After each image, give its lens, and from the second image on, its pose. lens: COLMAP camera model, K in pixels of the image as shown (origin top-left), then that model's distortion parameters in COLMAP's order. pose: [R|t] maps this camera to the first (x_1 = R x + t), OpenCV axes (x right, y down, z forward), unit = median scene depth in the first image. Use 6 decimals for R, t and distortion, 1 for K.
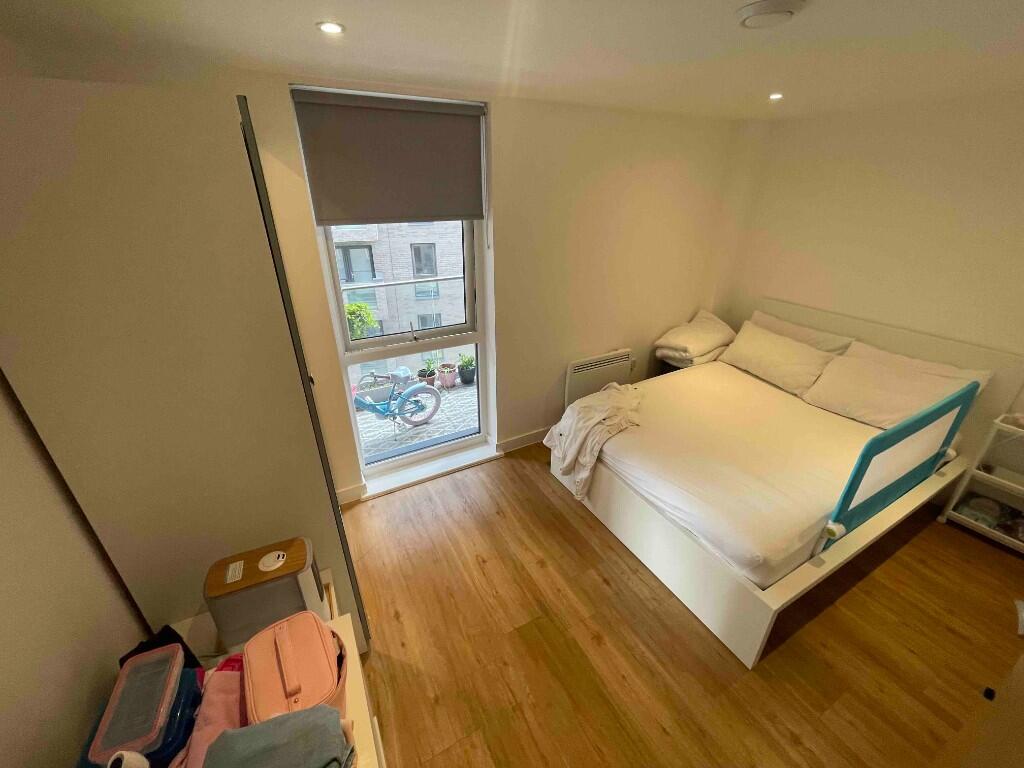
lens RADIAL K [[416.7, 0, 510.9], [0, 416.7, 383.0], [0, 0, 1]] dist [0.000892, 0.000086]
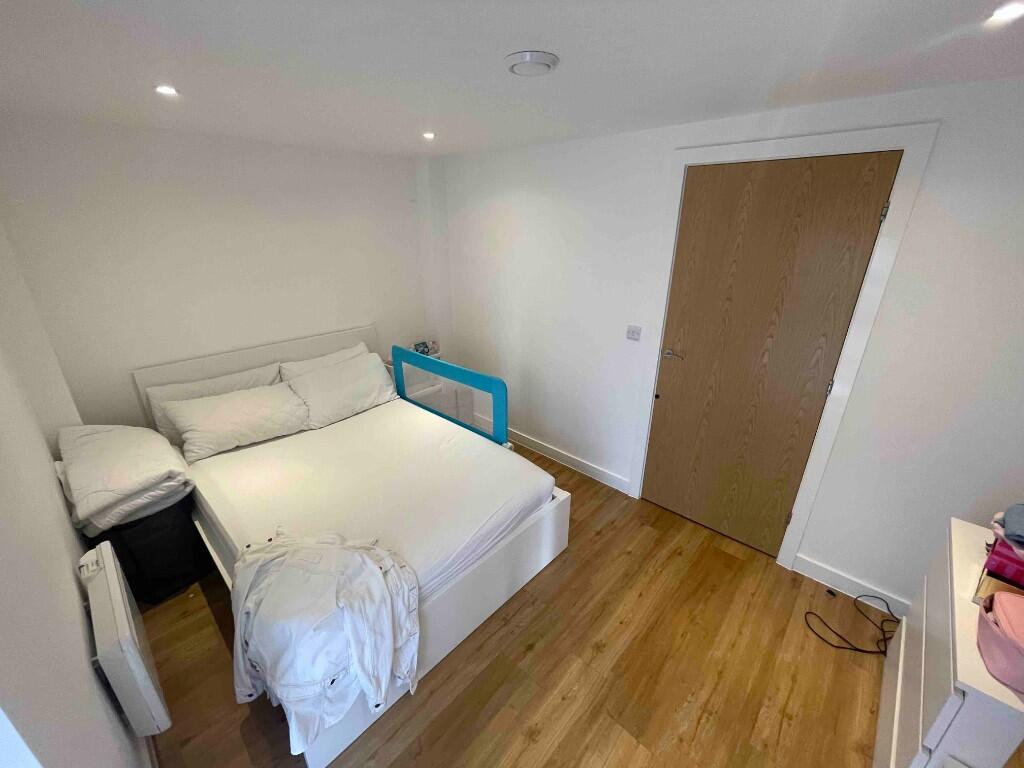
lens RADIAL K [[416.7, 0, 510.7], [0, 416.7, 381.8], [0, 0, 1]] dist [0.000892, 0.000086]
pose [[-0.317315, -0.346445, 0.882773, -0.322000], [0.408342, 0.790246, 0.456912, -0.365793], [-0.855902, 0.505458, -0.109288, 0.790699]]
